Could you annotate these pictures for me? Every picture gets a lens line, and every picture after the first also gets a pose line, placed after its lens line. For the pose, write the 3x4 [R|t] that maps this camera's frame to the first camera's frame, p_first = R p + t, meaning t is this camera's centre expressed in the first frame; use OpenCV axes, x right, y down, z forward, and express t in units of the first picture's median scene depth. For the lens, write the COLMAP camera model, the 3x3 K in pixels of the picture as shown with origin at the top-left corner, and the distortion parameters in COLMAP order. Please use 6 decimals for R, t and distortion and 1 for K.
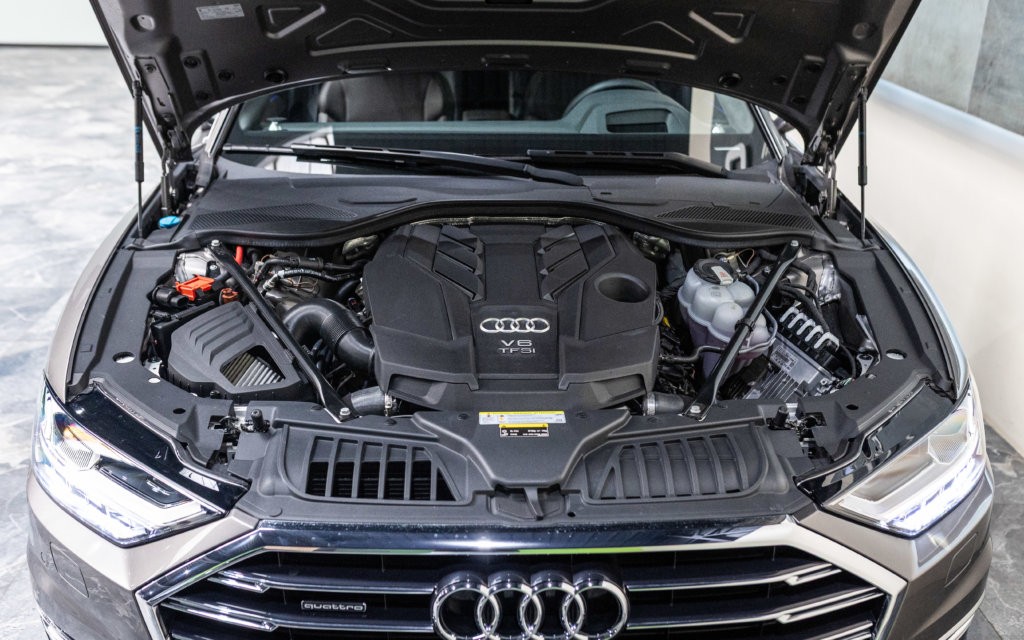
lens RADIAL K [[1007.9, 0, 512.0], [0, 1007.9, 320.0], [0, 0, 1]] dist [0.006286, -0.013497]
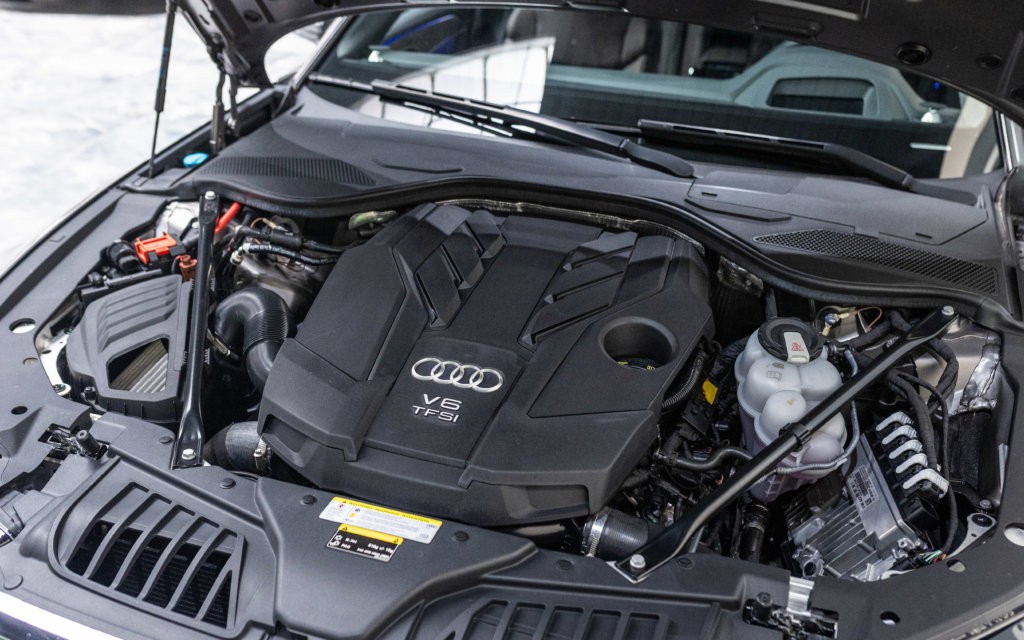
lens RADIAL K [[1007.9, 0, 512.0], [0, 1007.9, 320.0], [0, 0, 1]] dist [0.006286, -0.013497]
pose [[0.934686, 0.173632, -0.310184, 0.234661], [-0.148458, 0.983520, 0.103192, -0.103307], [0.322989, -0.050402, 0.945059, 0.290492]]
